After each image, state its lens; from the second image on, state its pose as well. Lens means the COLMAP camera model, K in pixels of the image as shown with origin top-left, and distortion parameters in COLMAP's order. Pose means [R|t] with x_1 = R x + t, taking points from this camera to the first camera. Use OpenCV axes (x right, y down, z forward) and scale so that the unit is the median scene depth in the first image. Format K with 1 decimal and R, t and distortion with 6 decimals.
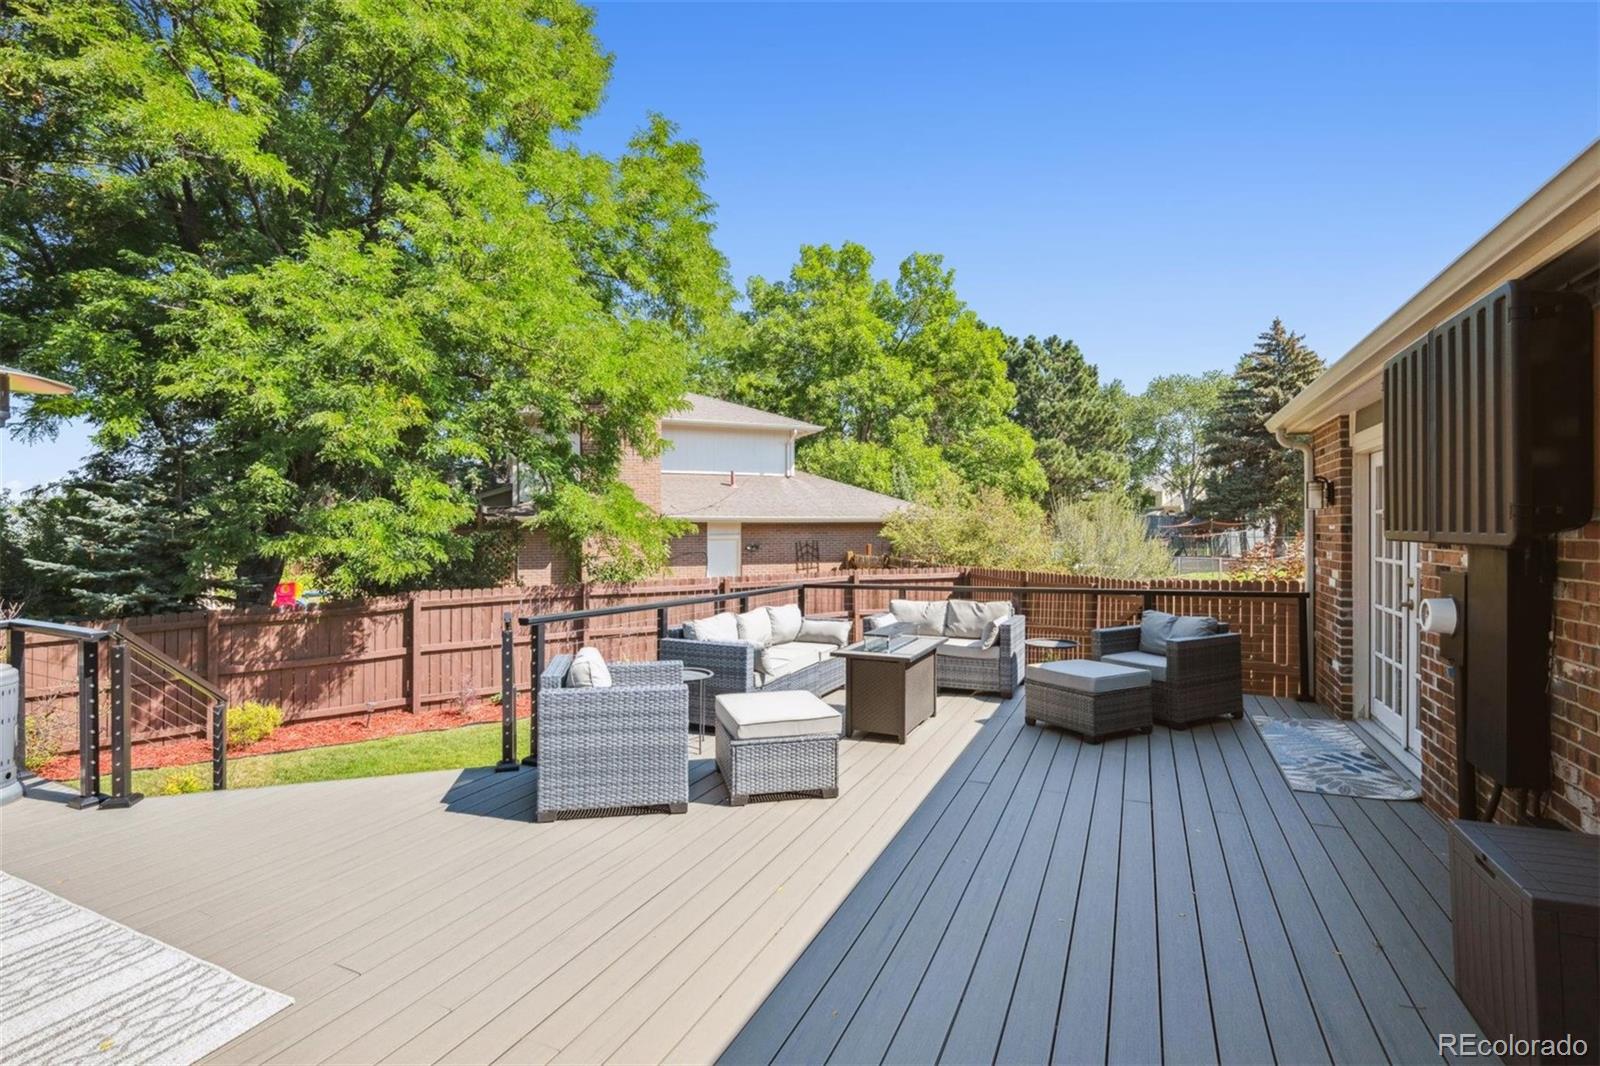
lens RADIAL K [[772.0, 0, 815.0], [0, 772.0, 525.7], [0, 0, 1]] dist [-0.000179, 0.000325]
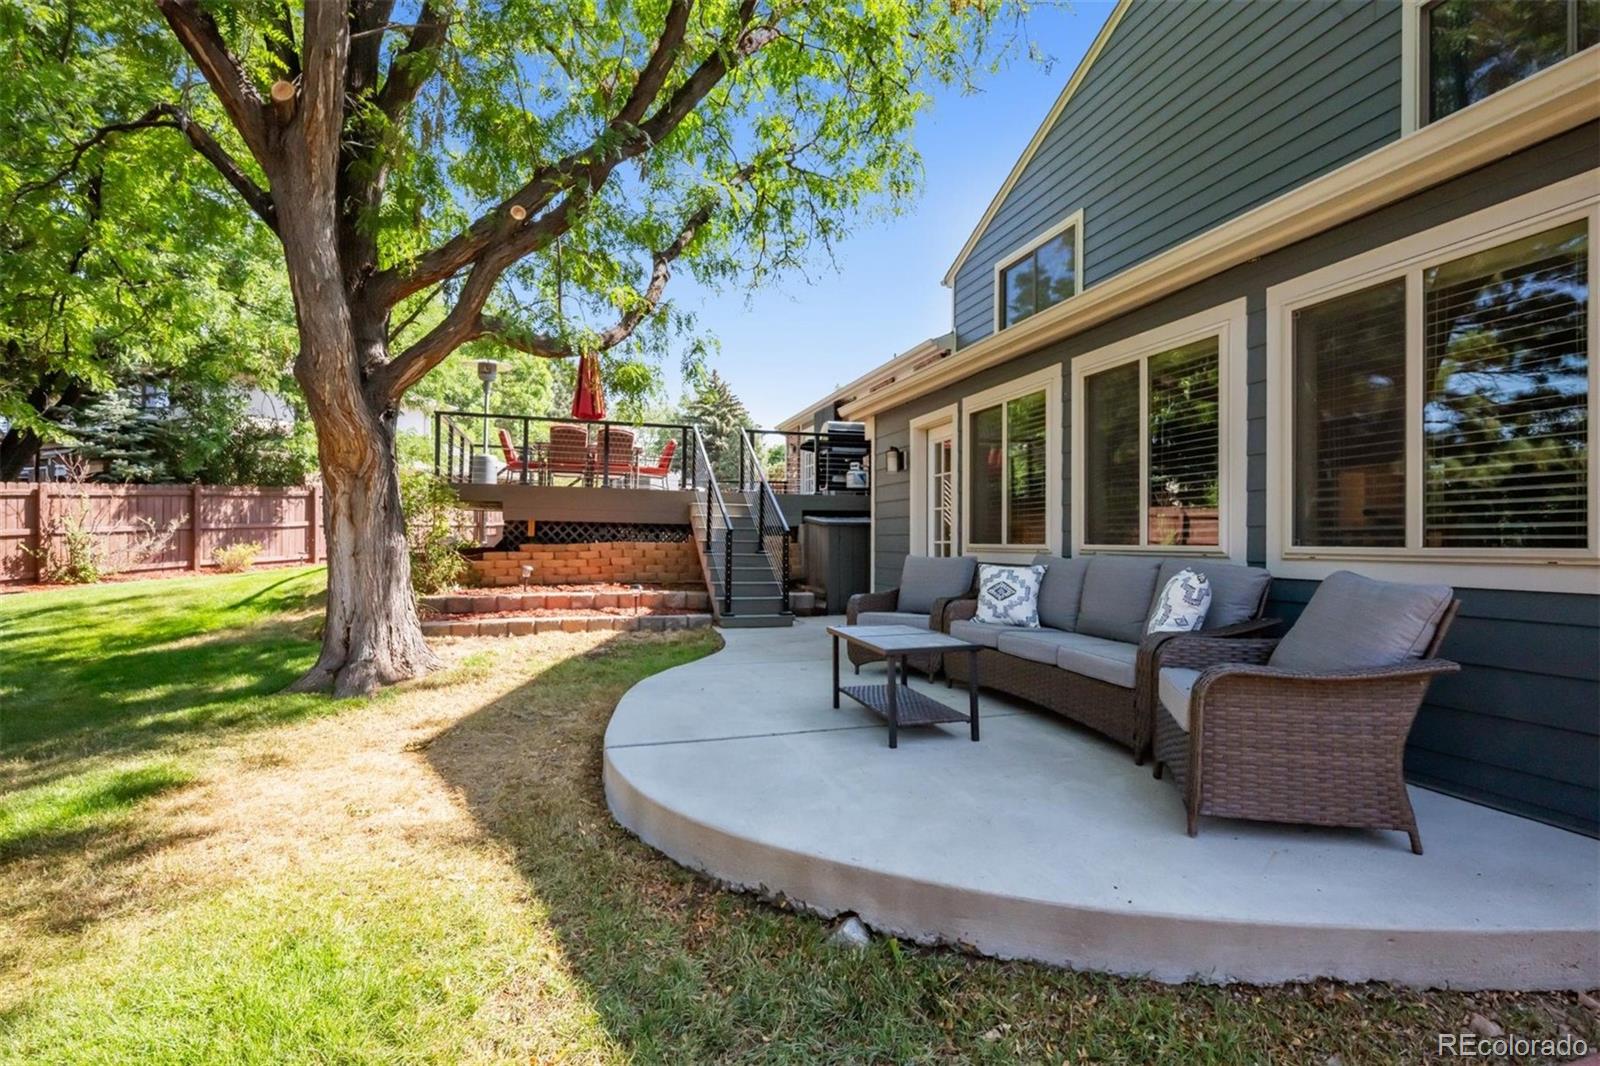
lens RADIAL K [[731.4, 0, 800.3], [0, 731.4, 530.3], [0, 0, 1]] dist [-0.000158, -0.002310]
pose [[0.772156, 0.014423, 0.635270, -0.698899], [-0.015224, 0.999875, -0.004197, 0.167602], [-0.635251, -0.006431, 0.772279, -0.737671]]
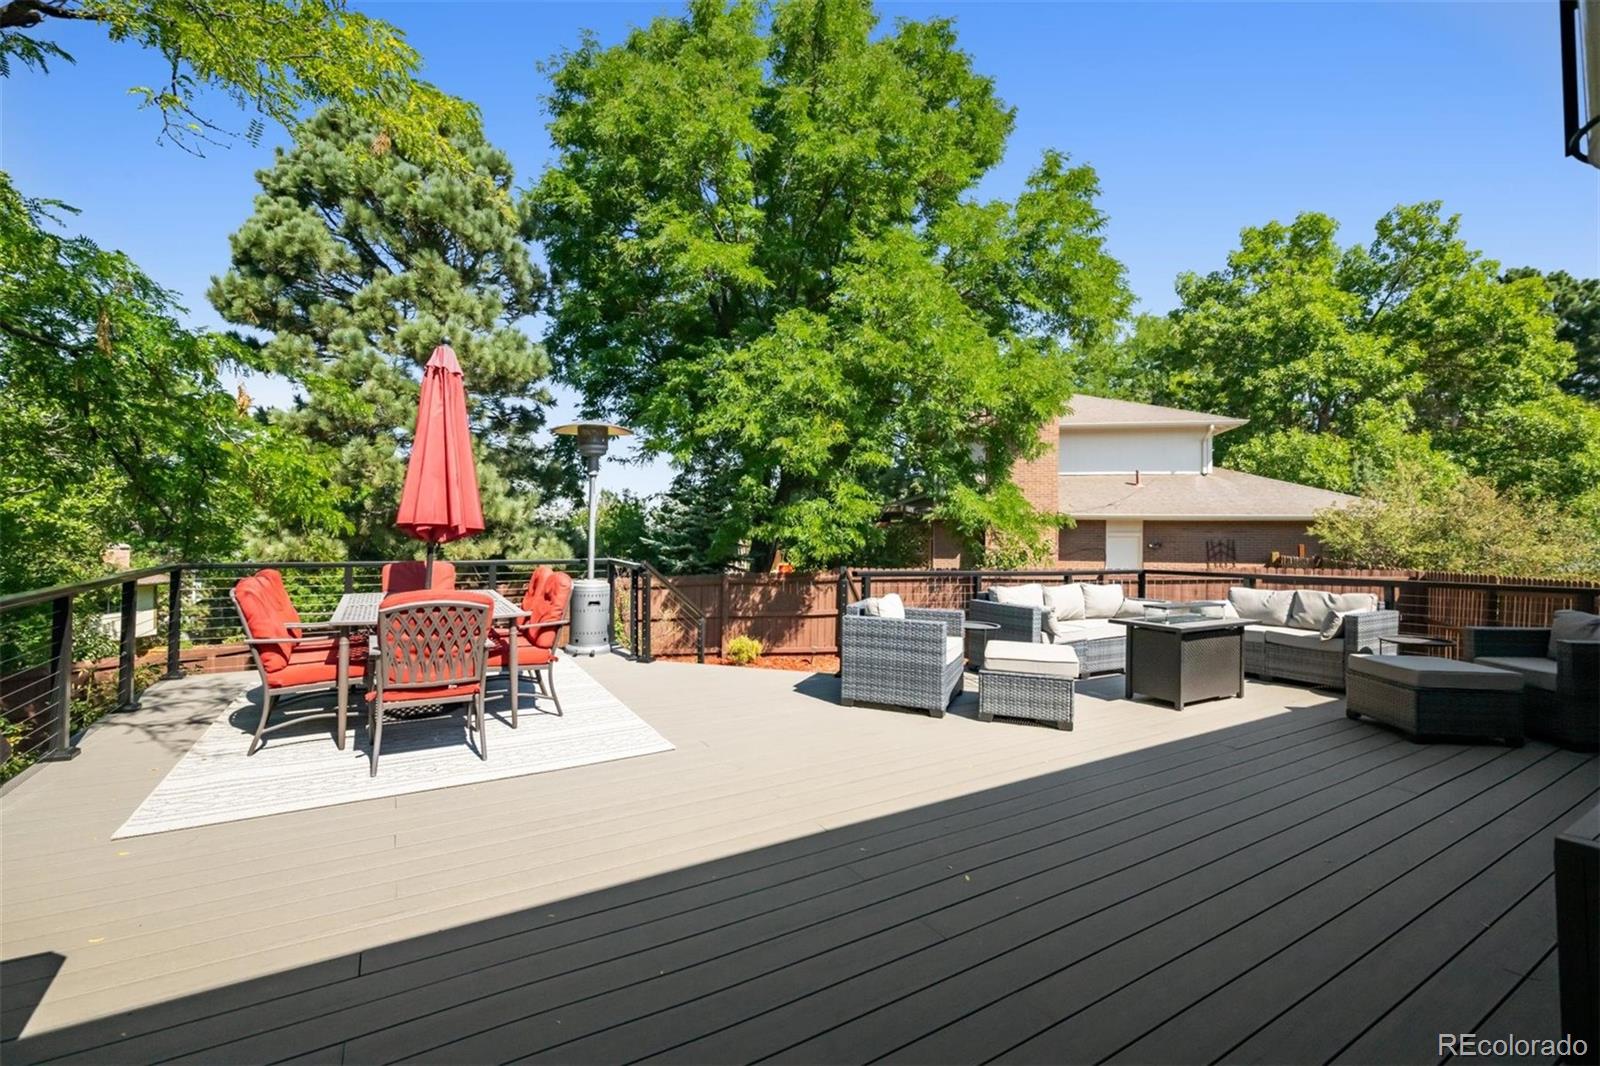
lens RADIAL K [[731.4, 0, 799.9], [0, 731.4, 529.5], [0, 0, 1]] dist [-0.000158, -0.002310]
pose [[0.809678, 0.004549, -0.586856, 0.164296], [-0.008725, 0.999953, -0.004286, 0.024965], [0.586809, 0.008590, 0.809680, -0.071578]]
